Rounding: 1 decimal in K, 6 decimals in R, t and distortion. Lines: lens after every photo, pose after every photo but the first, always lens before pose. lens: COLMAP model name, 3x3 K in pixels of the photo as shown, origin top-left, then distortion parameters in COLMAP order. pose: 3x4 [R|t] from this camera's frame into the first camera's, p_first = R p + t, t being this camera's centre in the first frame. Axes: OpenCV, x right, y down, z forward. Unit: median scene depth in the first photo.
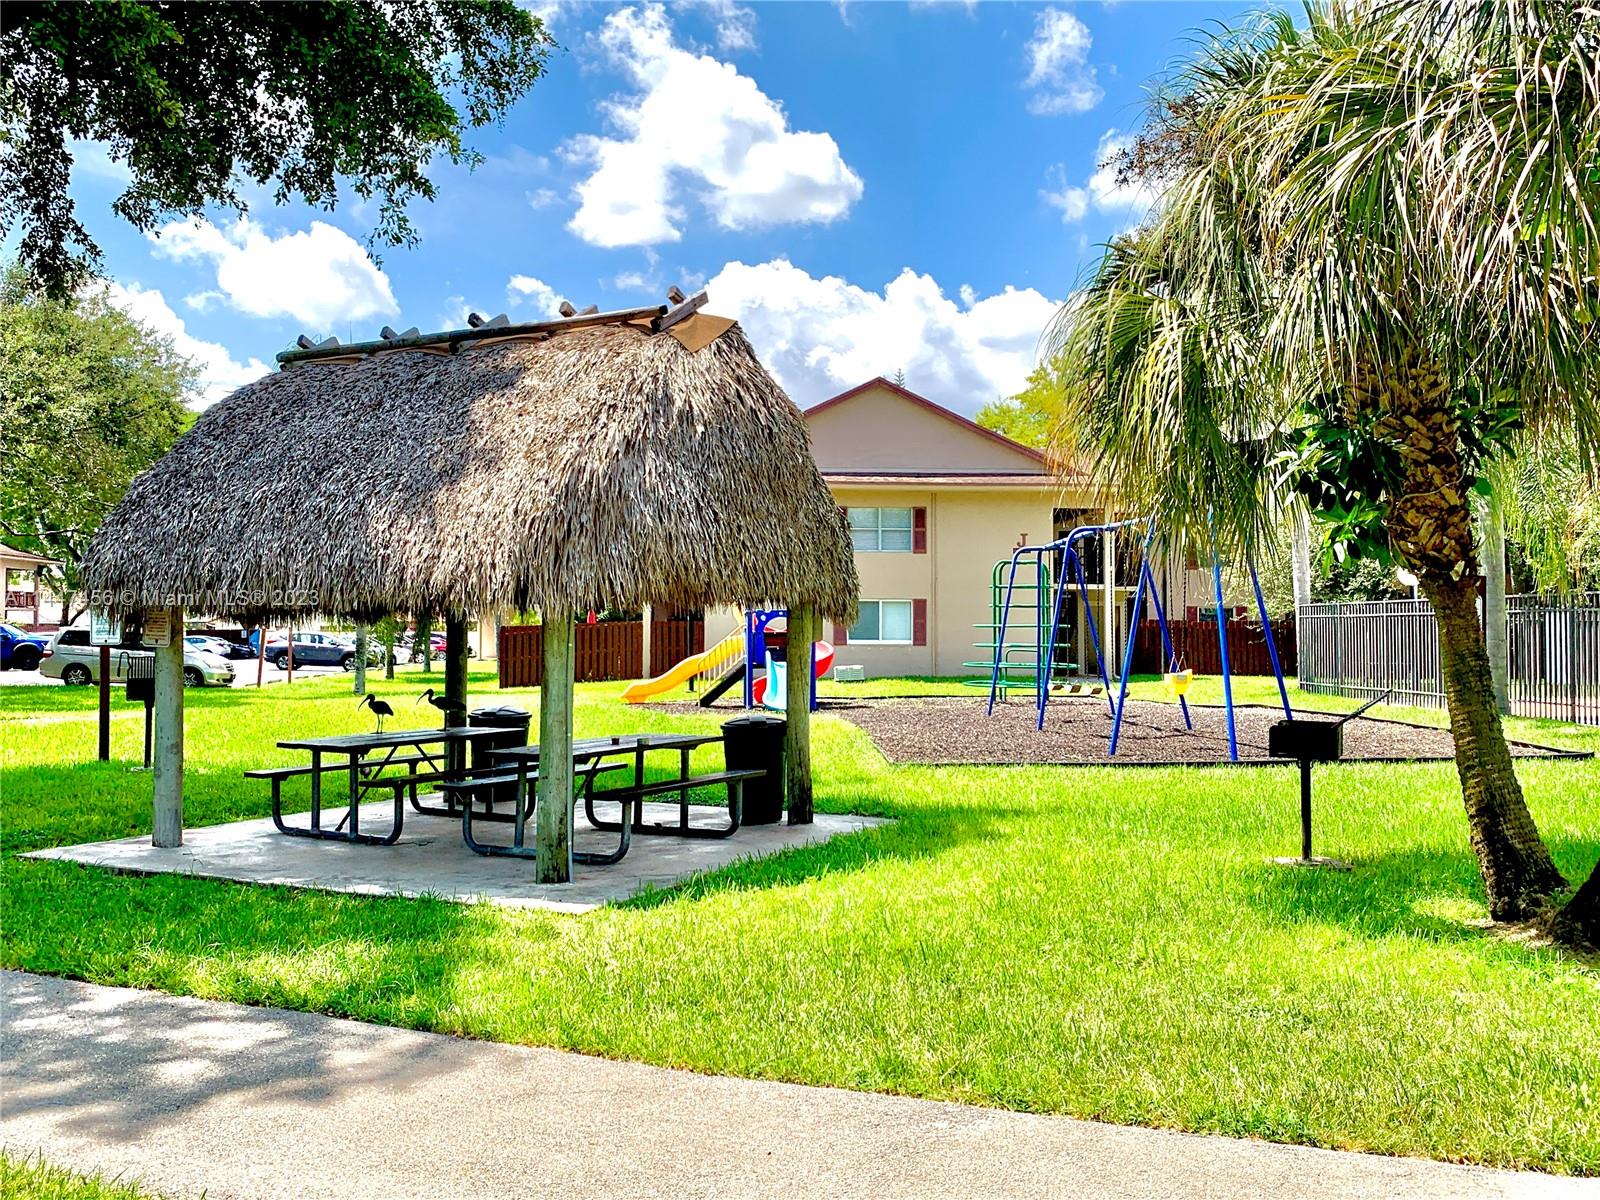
lens RADIAL K [[1462.5, 0, 806.2], [0, 1462.5, 564.3], [0, 0, 1]] dist [0.159232, -0.382605]
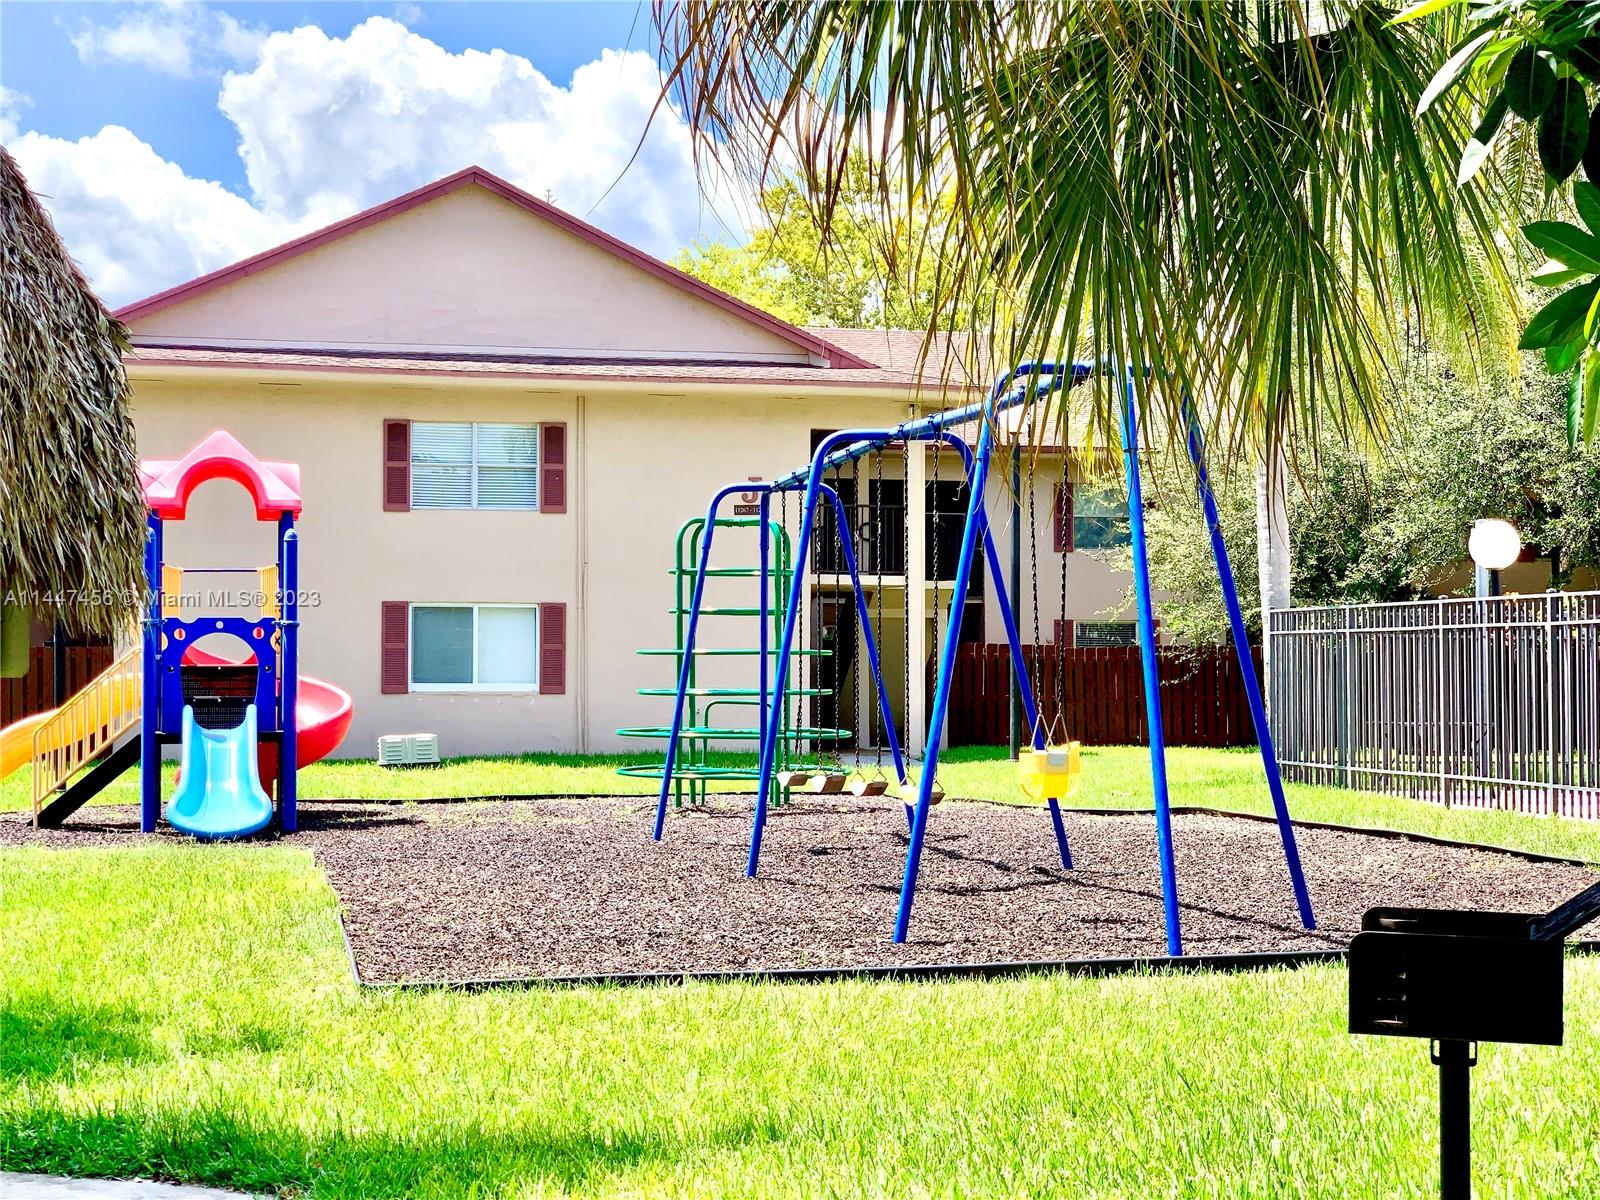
lens RADIAL K [[2549.5, 0, 799.8], [0, 2549.5, 600.4], [0, 0, 1]] dist [-0.017493, -0.034713]
pose [[0.988101, 0.001972, 0.153791, 0.054110], [-0.004722, 0.999835, 0.017517, 0.014302], [-0.153731, -0.018035, 0.987948, 0.228847]]
